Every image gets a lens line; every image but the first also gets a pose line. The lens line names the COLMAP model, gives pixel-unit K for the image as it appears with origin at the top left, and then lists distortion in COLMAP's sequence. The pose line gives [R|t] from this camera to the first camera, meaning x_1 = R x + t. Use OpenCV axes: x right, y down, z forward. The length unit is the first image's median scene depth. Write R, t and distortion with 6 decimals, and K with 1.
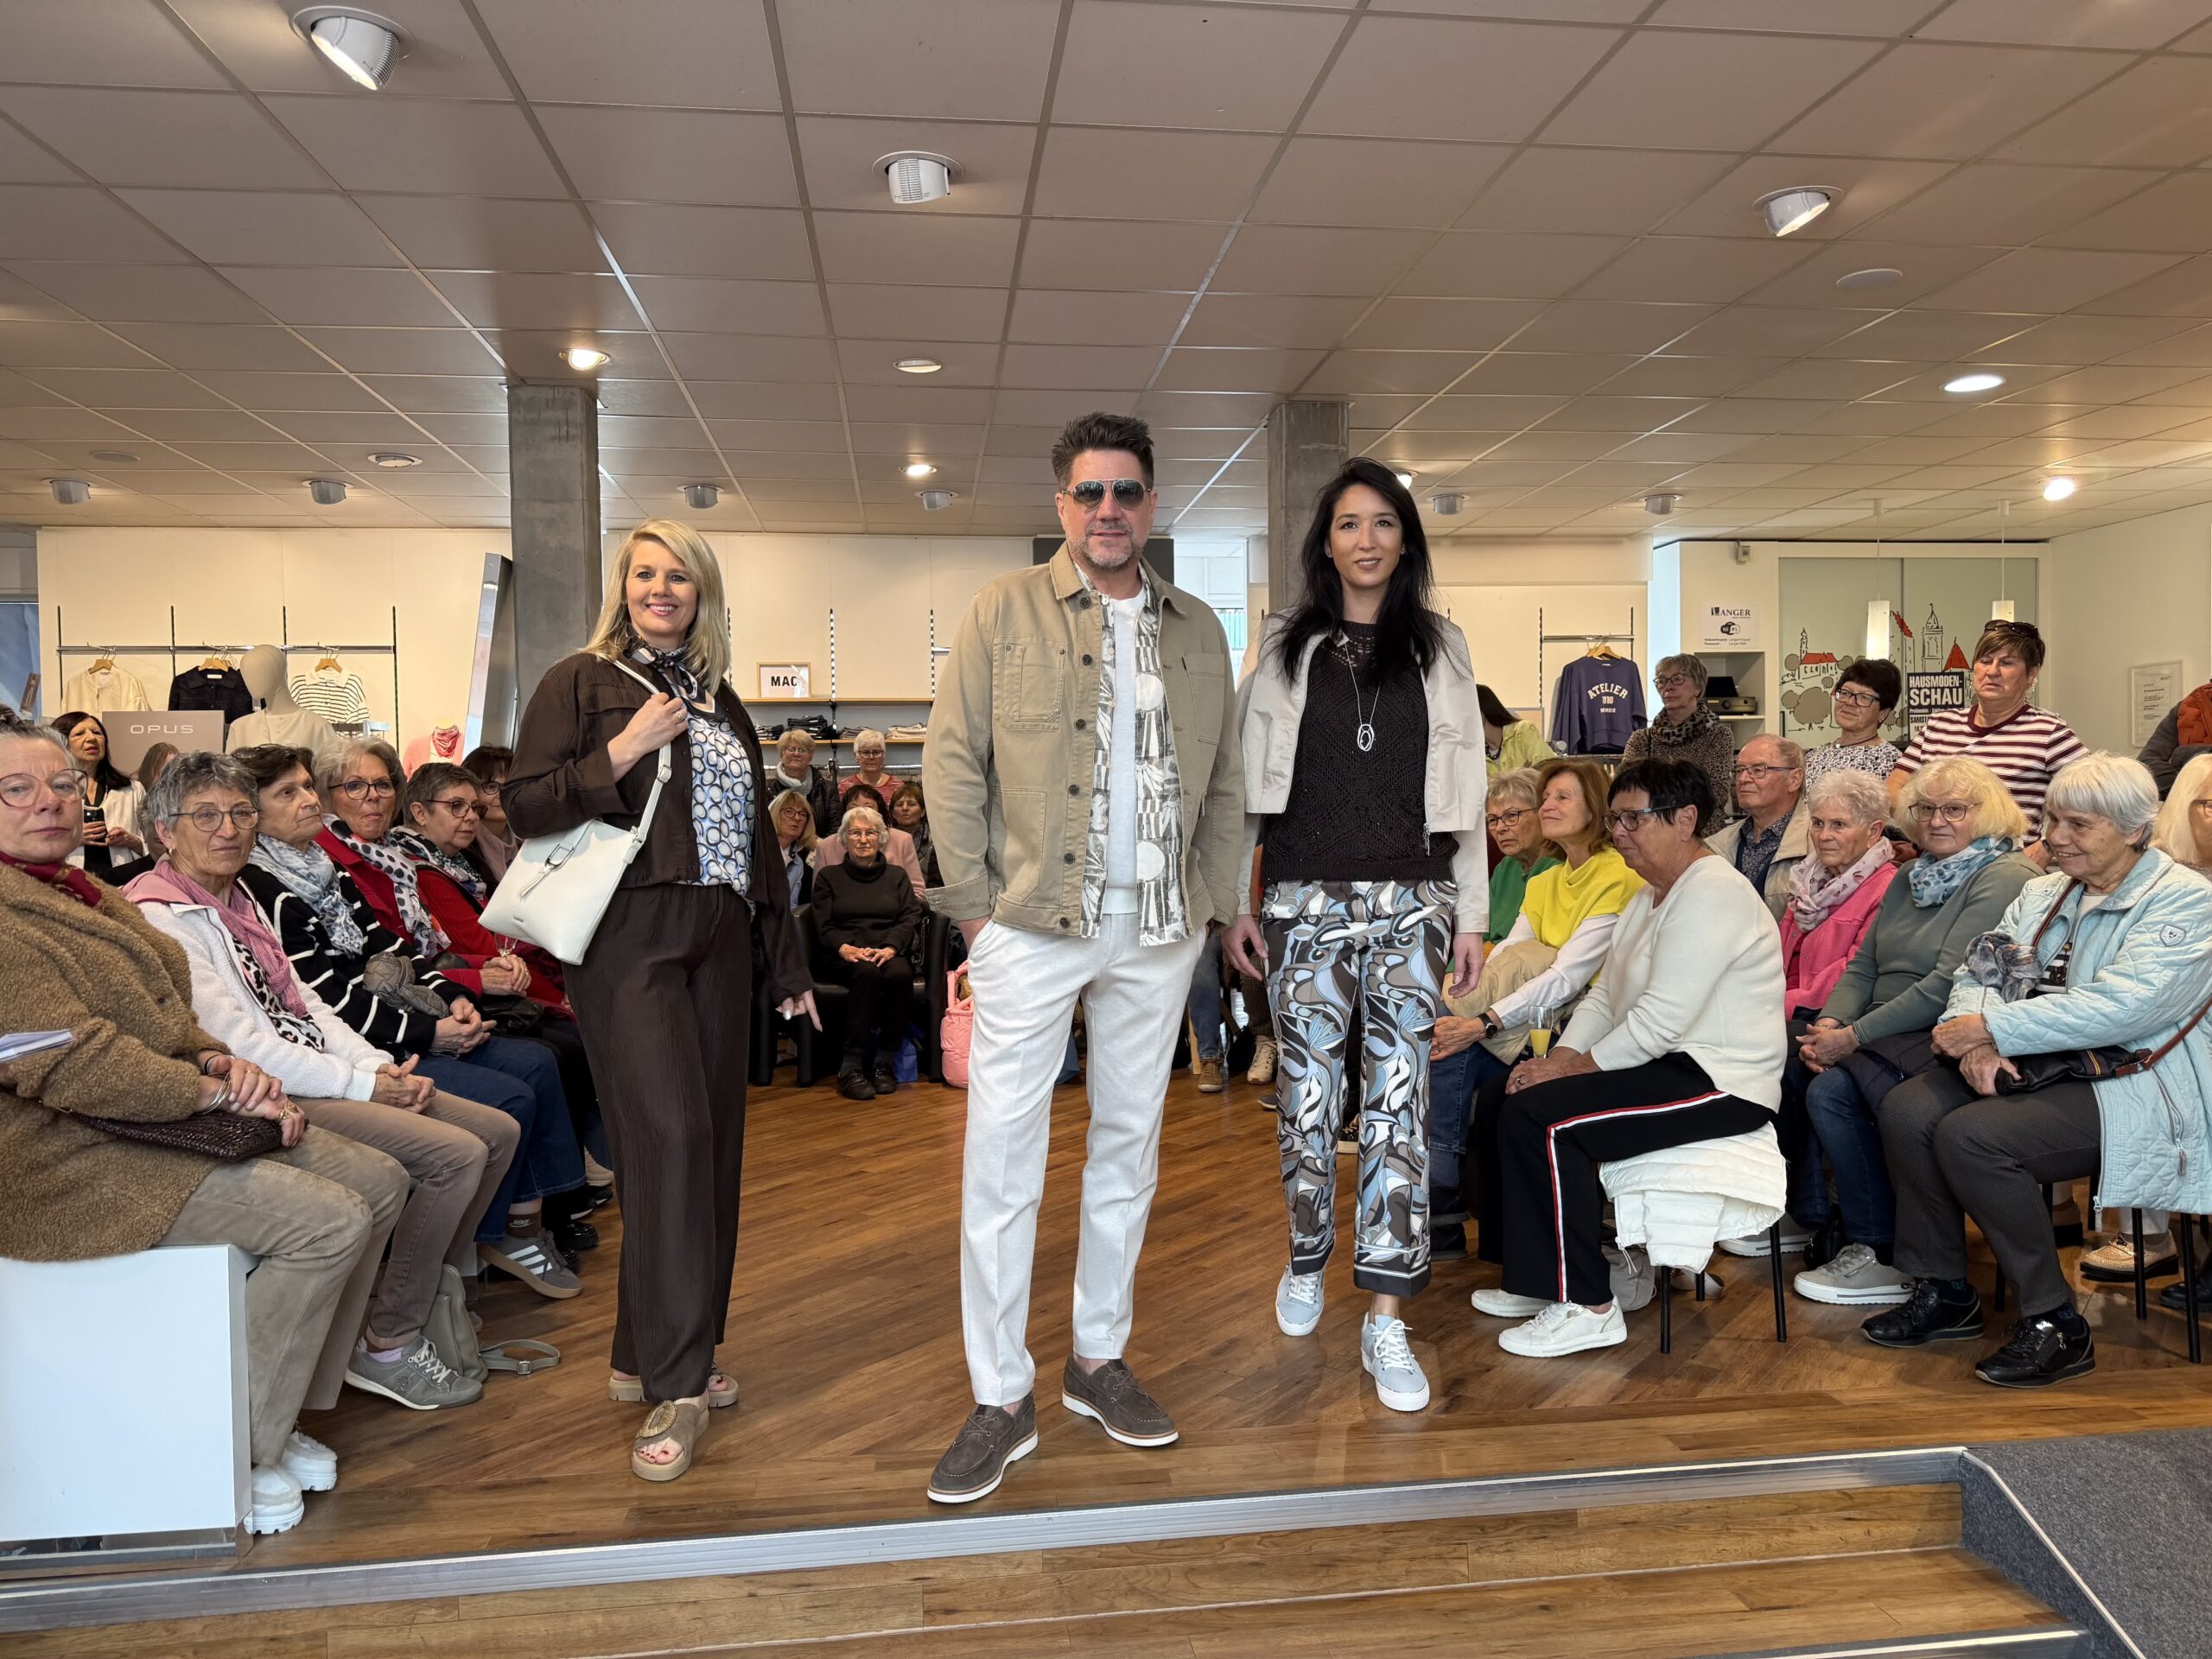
lens RADIAL K [[1503.8, 0, 1114.4], [0, 1503.8, 832.6], [0, 0, 1]] dist [0.005392, -0.006154]
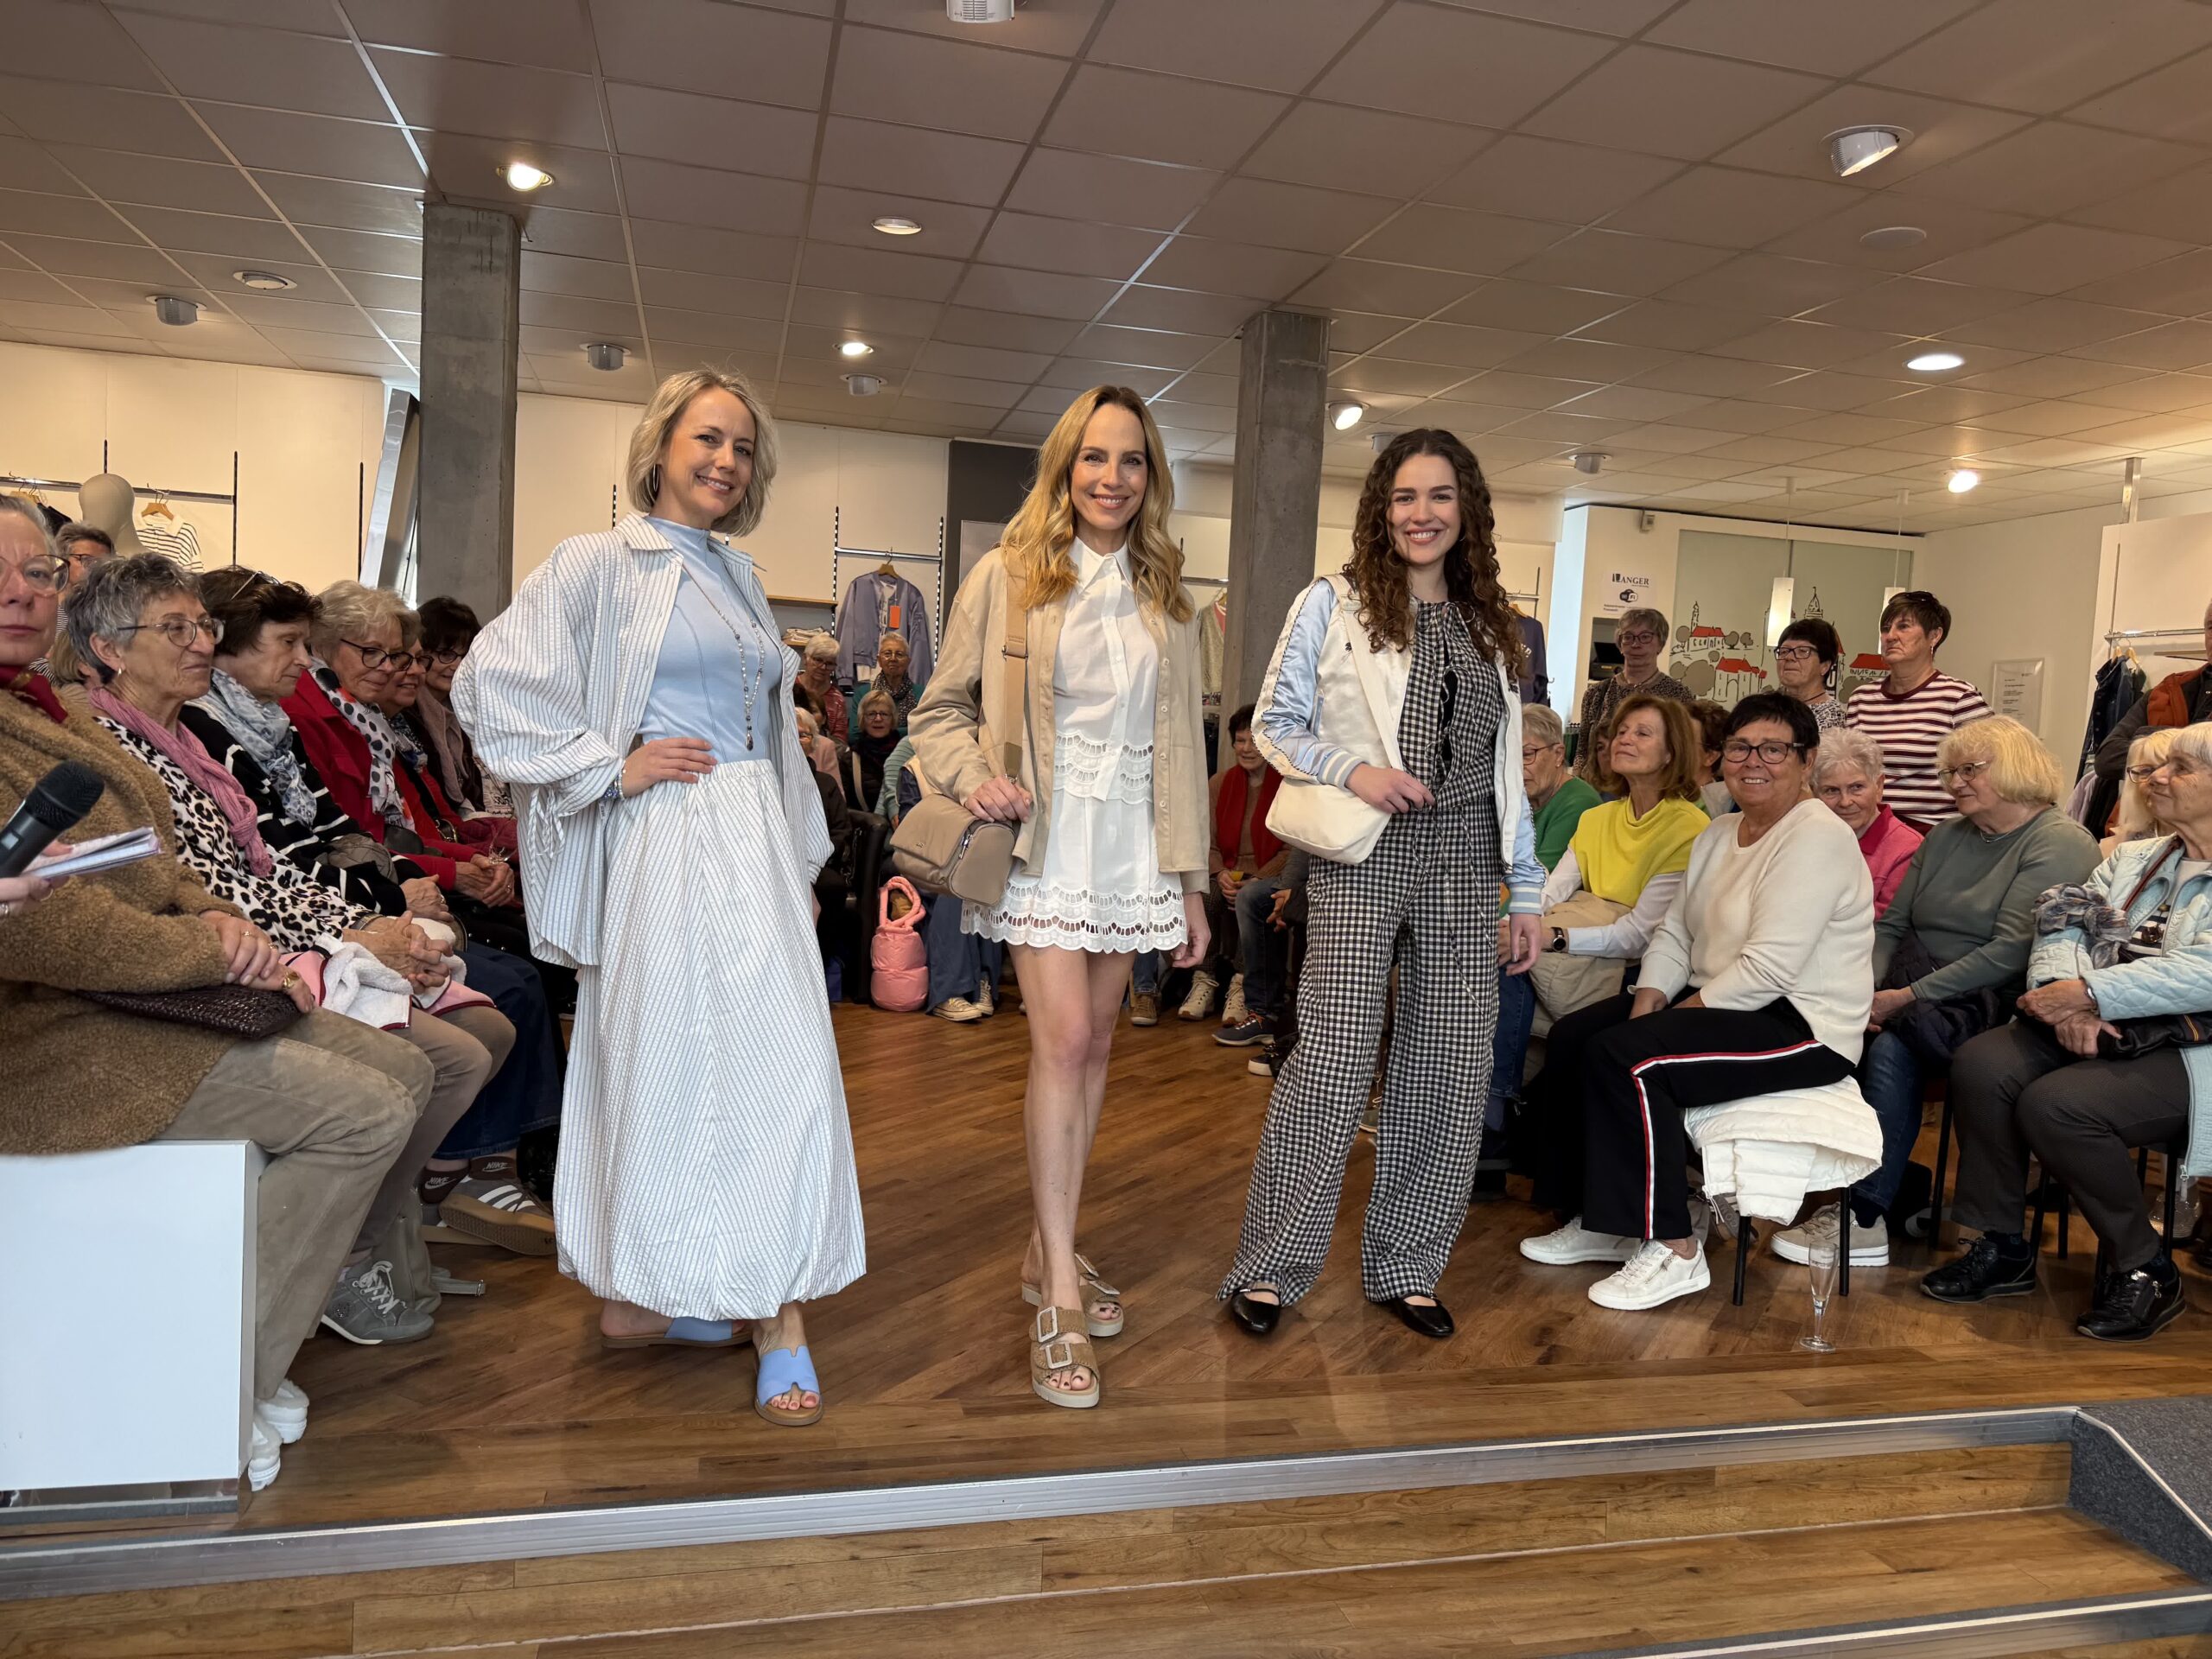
lens RADIAL K [[1508.2, 0, 1110.3], [0, 1508.2, 831.5], [0, 0, 1]] dist [0.004809, -0.006284]
pose [[0.990549, 0.059418, 0.123621, -0.199518], [-0.064088, 0.997360, 0.034142, 0.039364], [-0.121266, -0.041742, 0.991742, 0.111834]]
